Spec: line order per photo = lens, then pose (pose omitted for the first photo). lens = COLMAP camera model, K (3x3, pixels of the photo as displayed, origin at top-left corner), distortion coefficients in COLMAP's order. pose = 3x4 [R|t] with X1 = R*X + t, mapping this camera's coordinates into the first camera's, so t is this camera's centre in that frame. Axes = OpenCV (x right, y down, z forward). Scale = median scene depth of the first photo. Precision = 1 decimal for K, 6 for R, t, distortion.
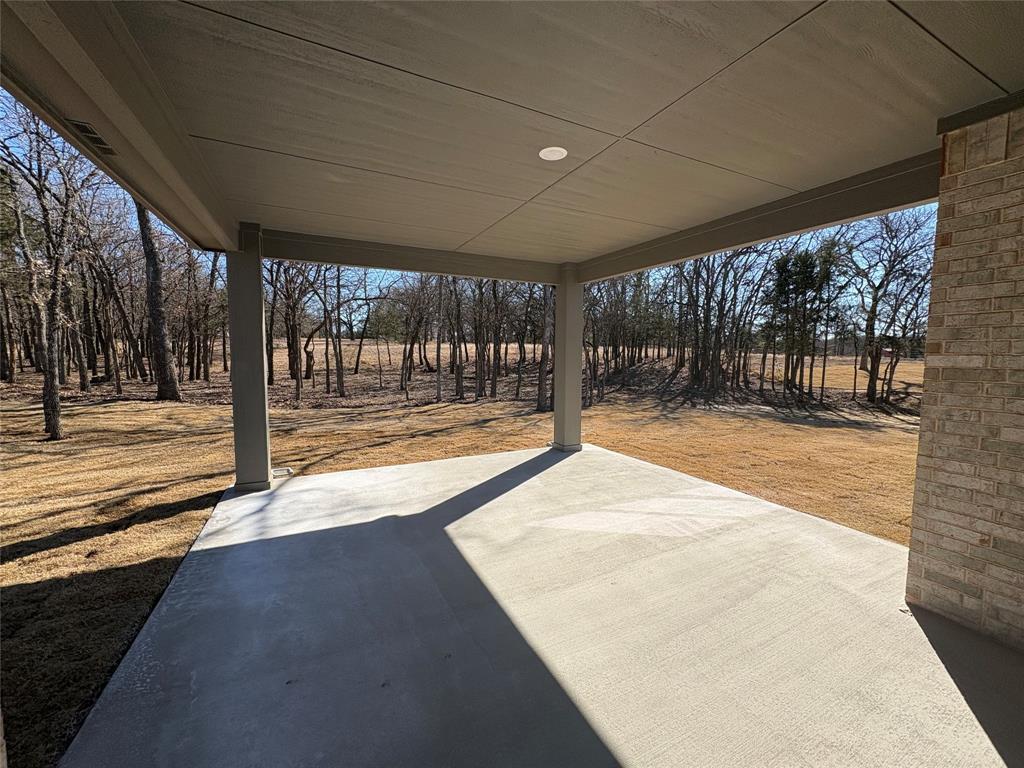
lens RADIAL K [[407.5, 0, 514.0], [0, 407.5, 384.5], [0, 0, 1]] dist [0.001620, -0.000888]
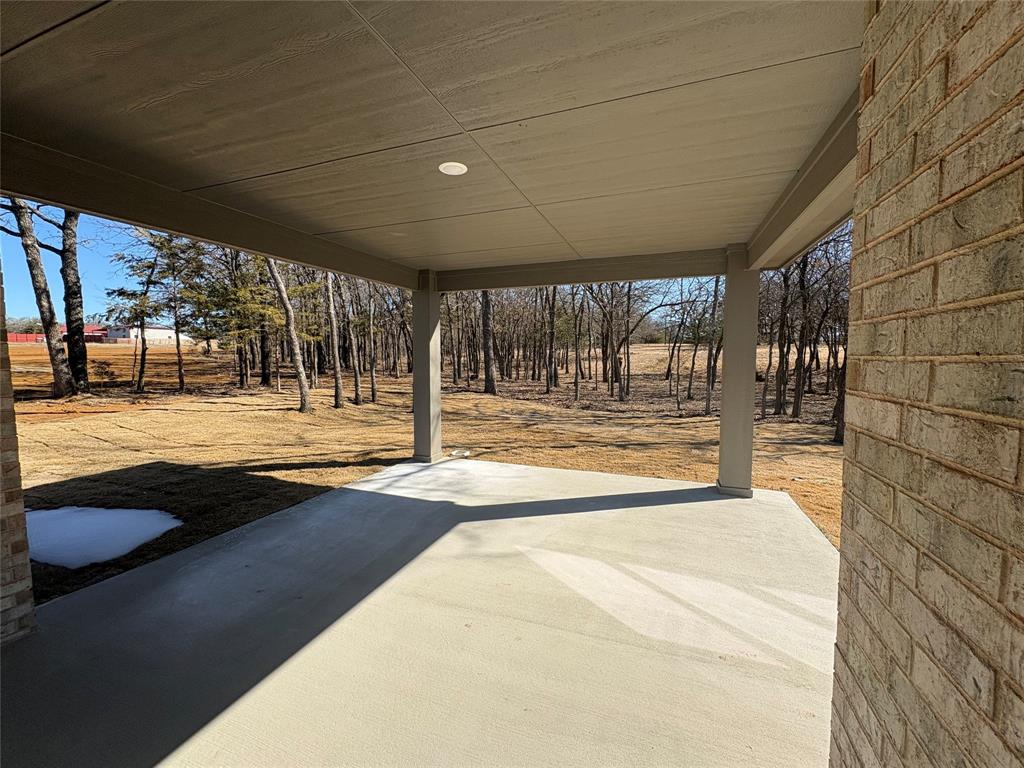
lens RADIAL K [[407.5, 0, 509.5], [0, 407.5, 383.9], [0, 0, 1]] dist [0.001620, -0.000888]
pose [[0.675513, 0.044782, -0.735987, 0.594826], [-0.053747, 0.998489, 0.011424, -0.037361], [0.735386, 0.031840, 0.676900, 0.279551]]
